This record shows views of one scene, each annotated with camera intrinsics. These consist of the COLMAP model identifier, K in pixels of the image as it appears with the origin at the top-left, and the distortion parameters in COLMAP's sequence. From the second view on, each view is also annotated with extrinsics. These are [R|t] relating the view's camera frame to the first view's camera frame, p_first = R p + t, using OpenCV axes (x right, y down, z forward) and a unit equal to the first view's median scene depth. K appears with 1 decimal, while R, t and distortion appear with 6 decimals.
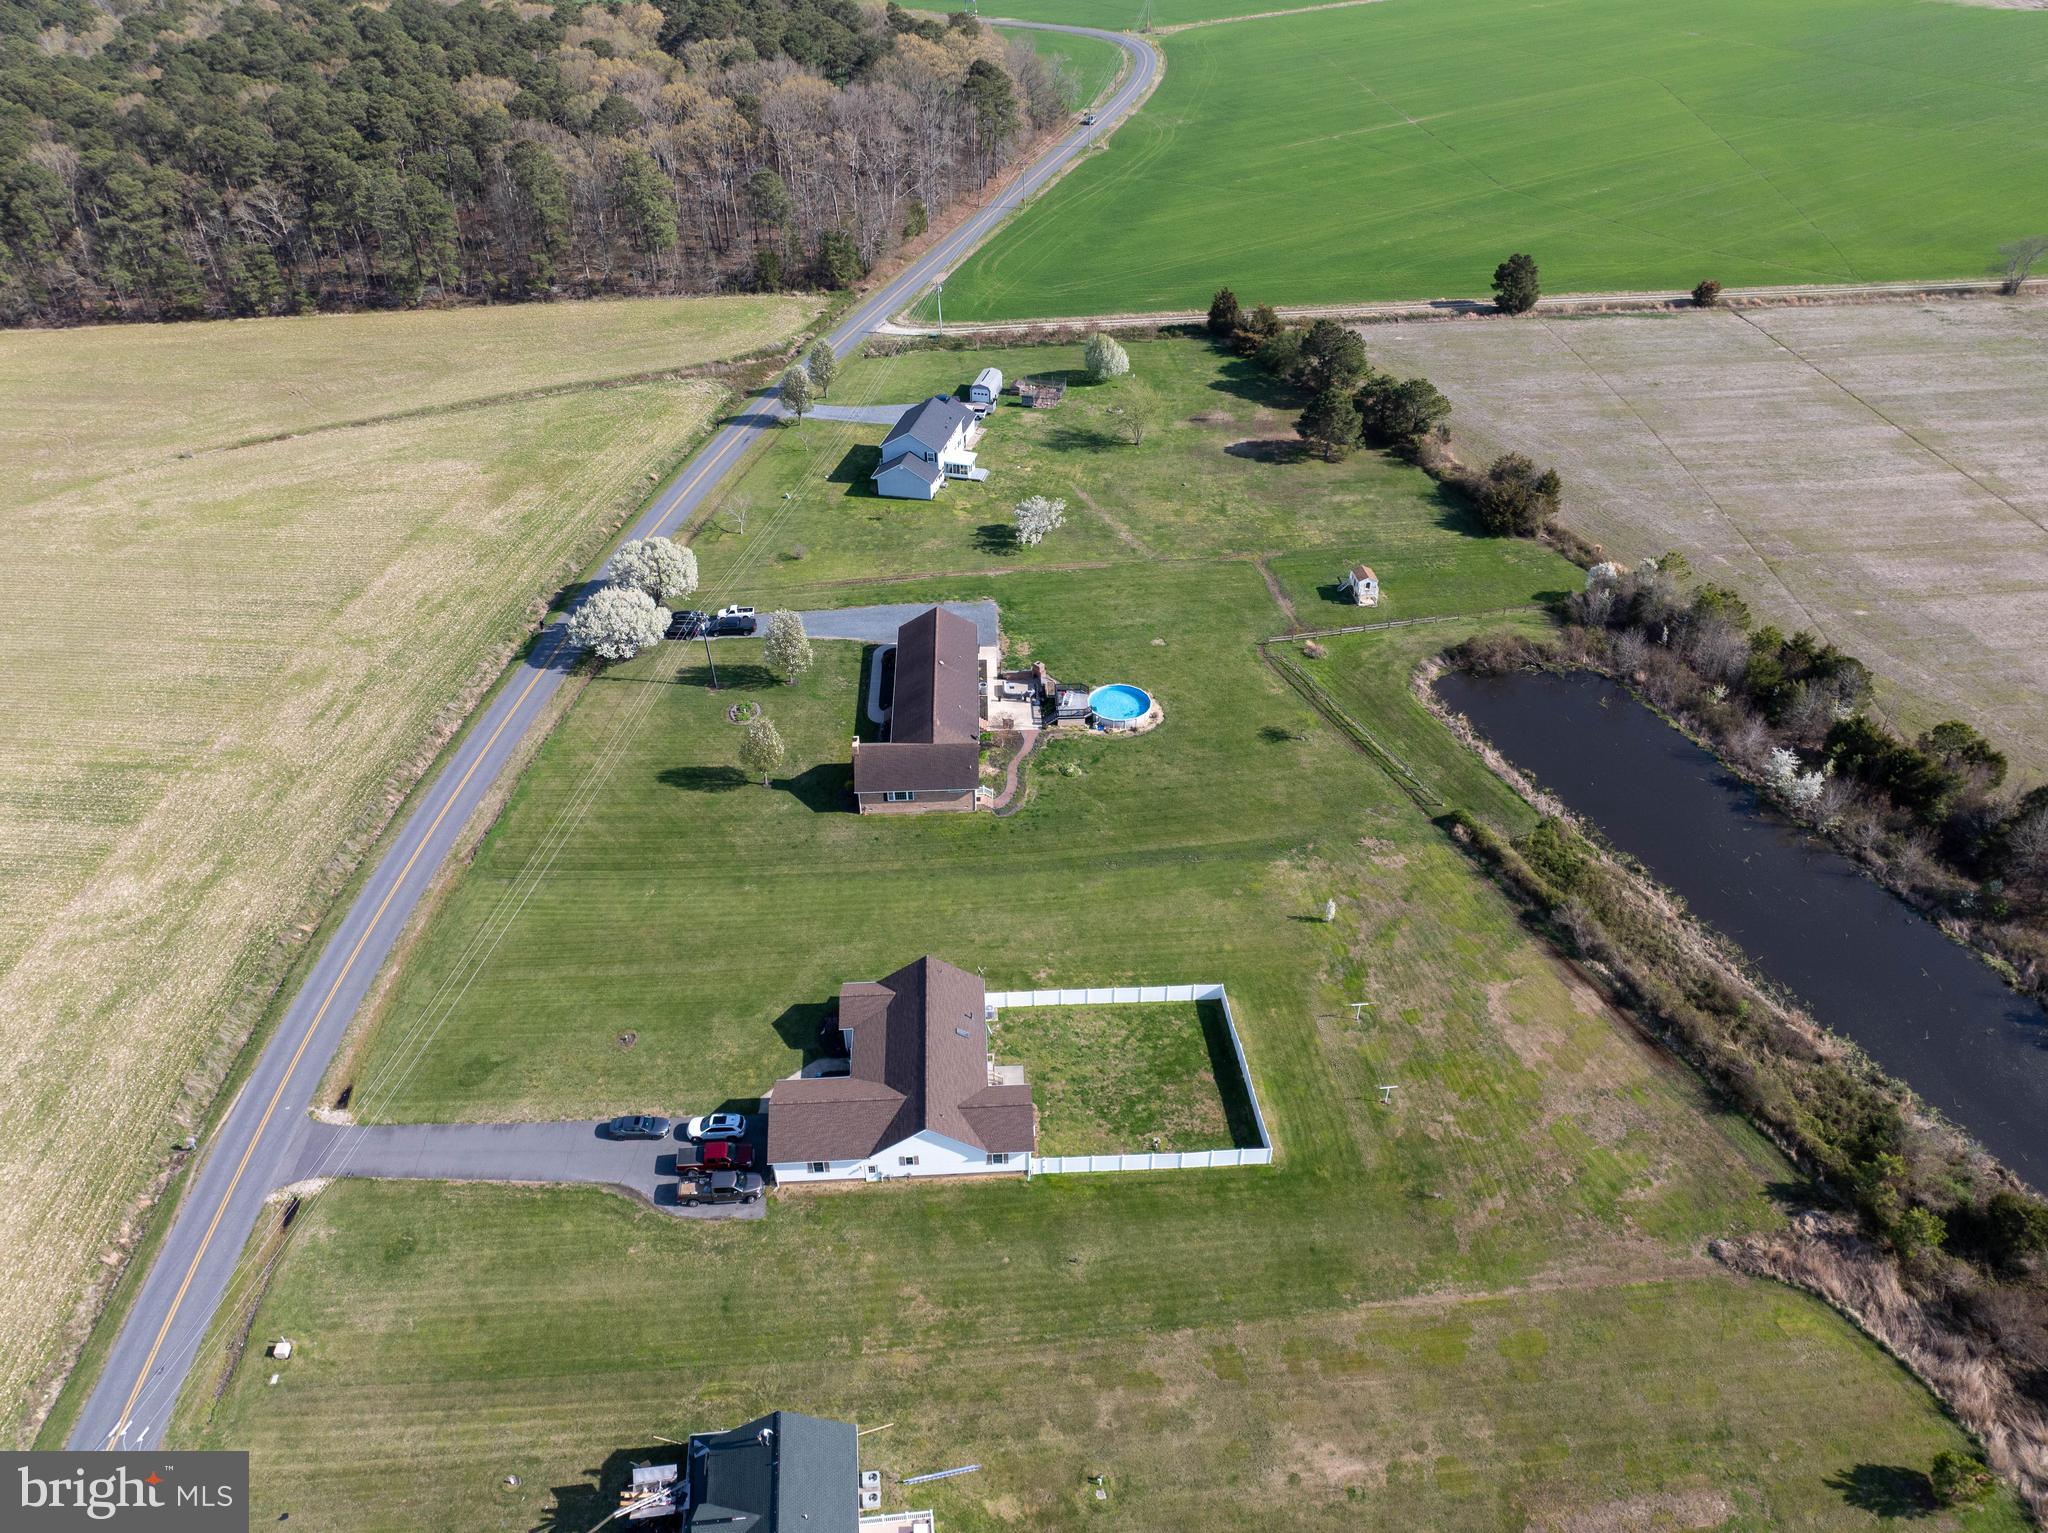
lens RADIAL K [[1448.7, 0, 1023.8], [0, 1448.7, 755.6], [0, 0, 1]] dist [-0.043982, 0.008639]
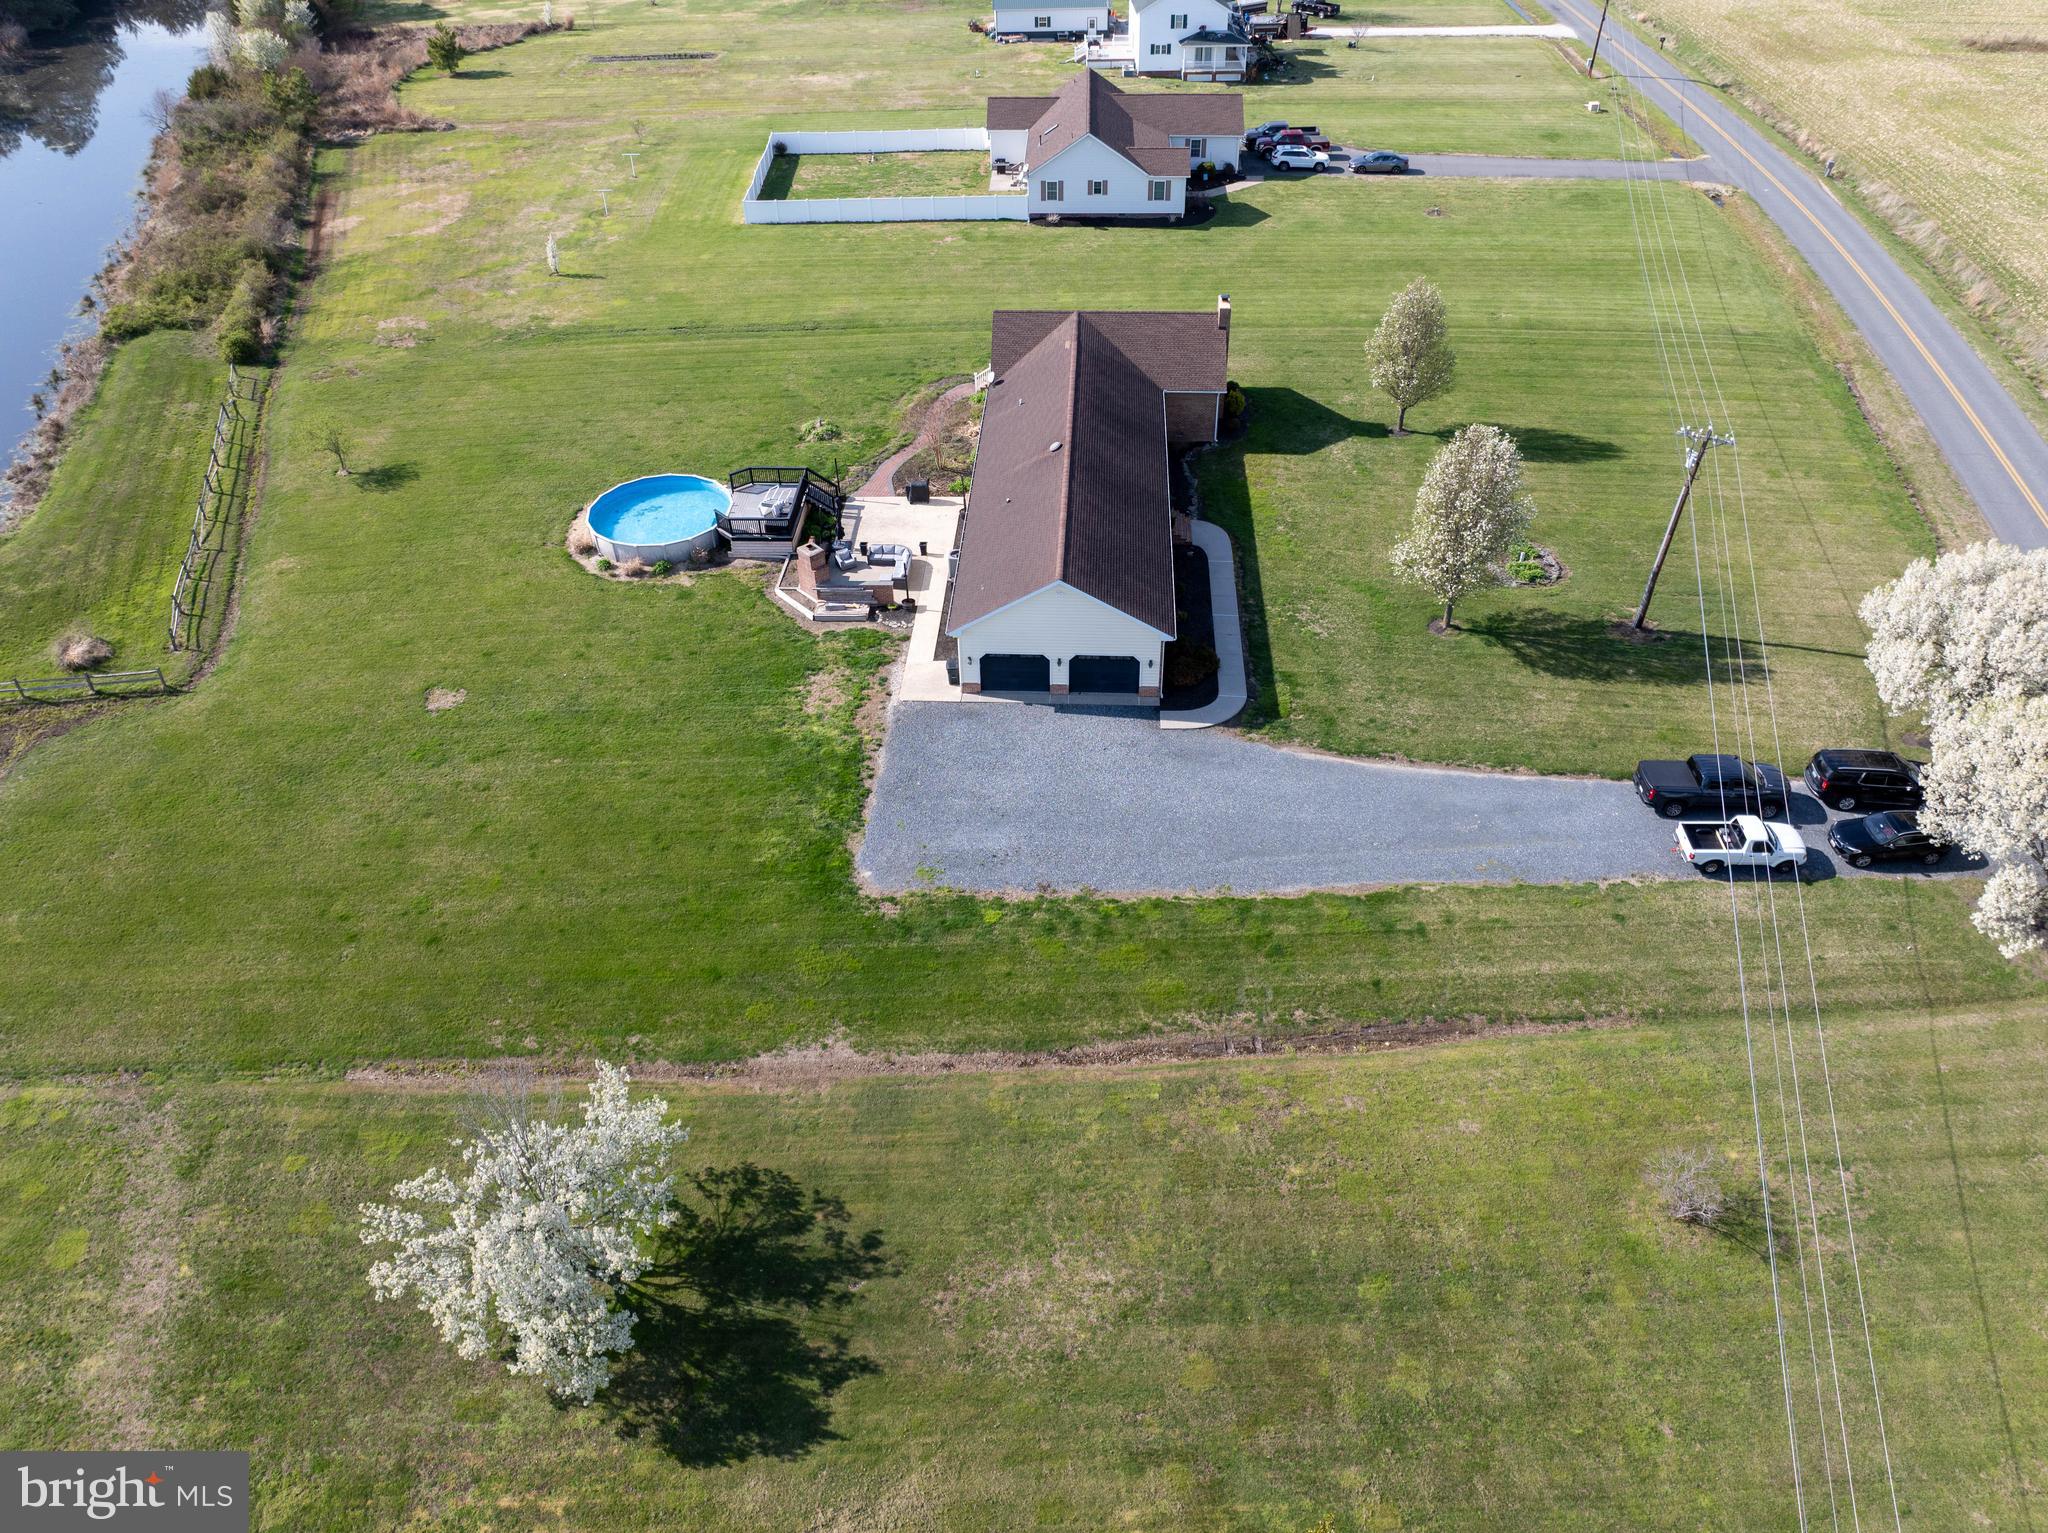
lens RADIAL K [[1448.7, 0, 1027.8], [0, 1448.7, 761.5], [0, 0, 1]] dist [-0.043982, 0.008639]
pose [[-0.996007, -0.037024, 0.081241, -0.084945], [0.069608, 0.247799, 0.966308, -0.435467], [-0.055908, 0.968104, -0.244232, 1.168970]]
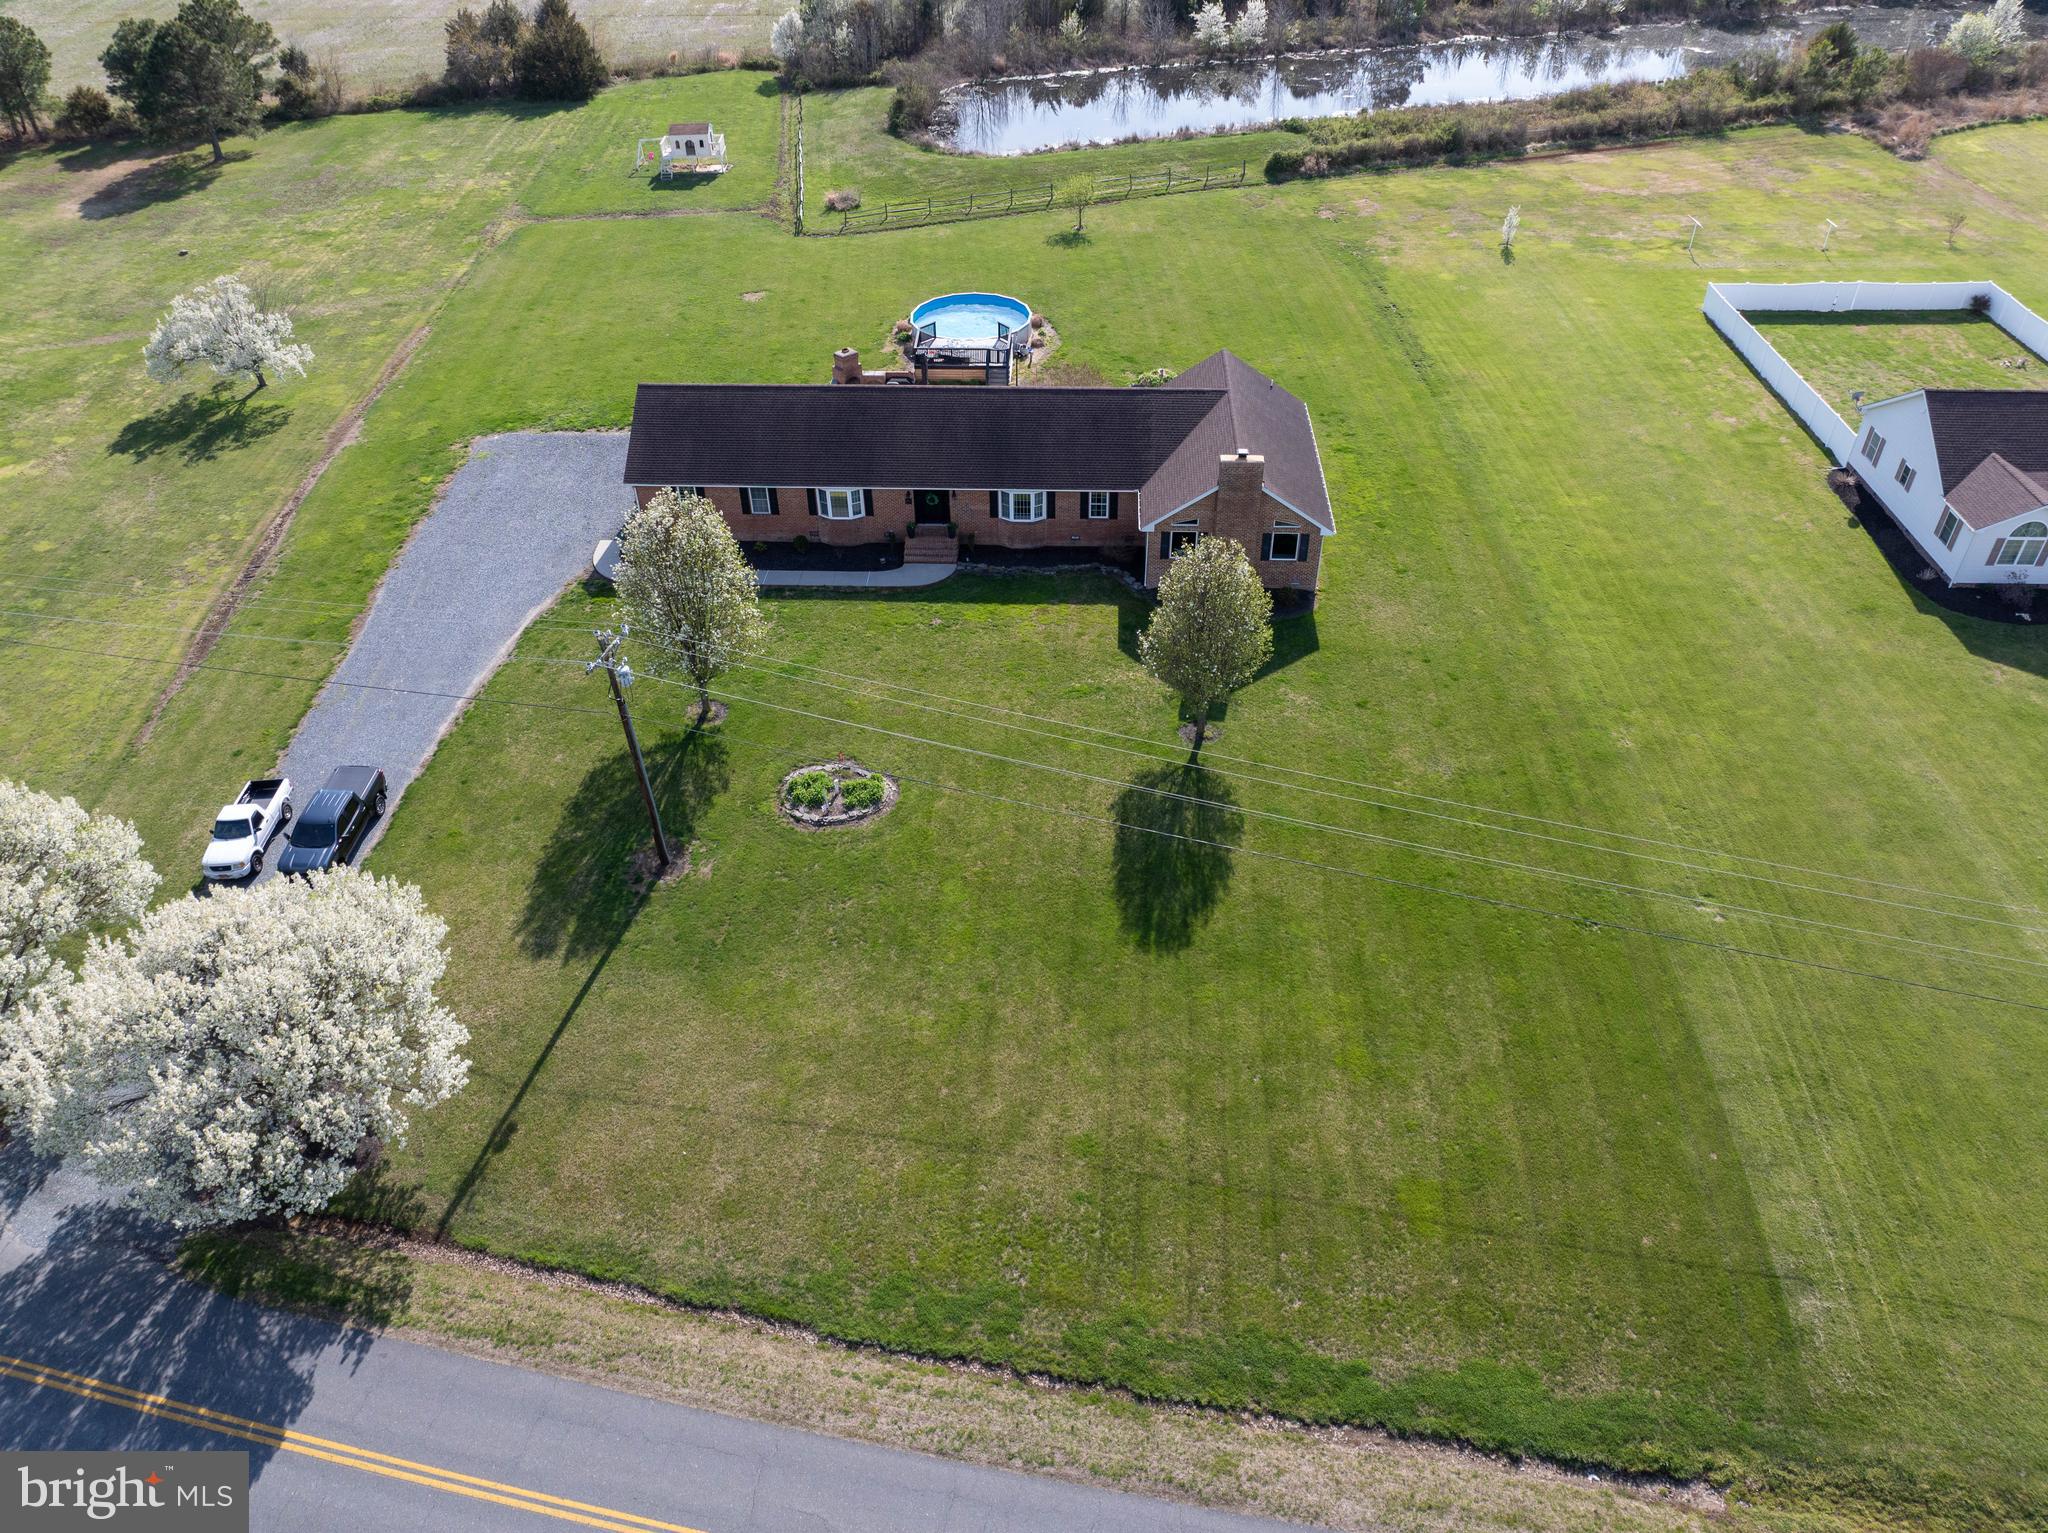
lens RADIAL K [[1448.7, 0, 1027.1], [0, 1448.7, 759.7], [0, 0, 1]] dist [-0.043982, 0.008639]
pose [[0.082832, -0.621154, 0.779299, -0.440919], [0.602009, 0.654368, 0.457588, -0.158686], [-0.794181, 0.431242, 0.428143, 0.822315]]
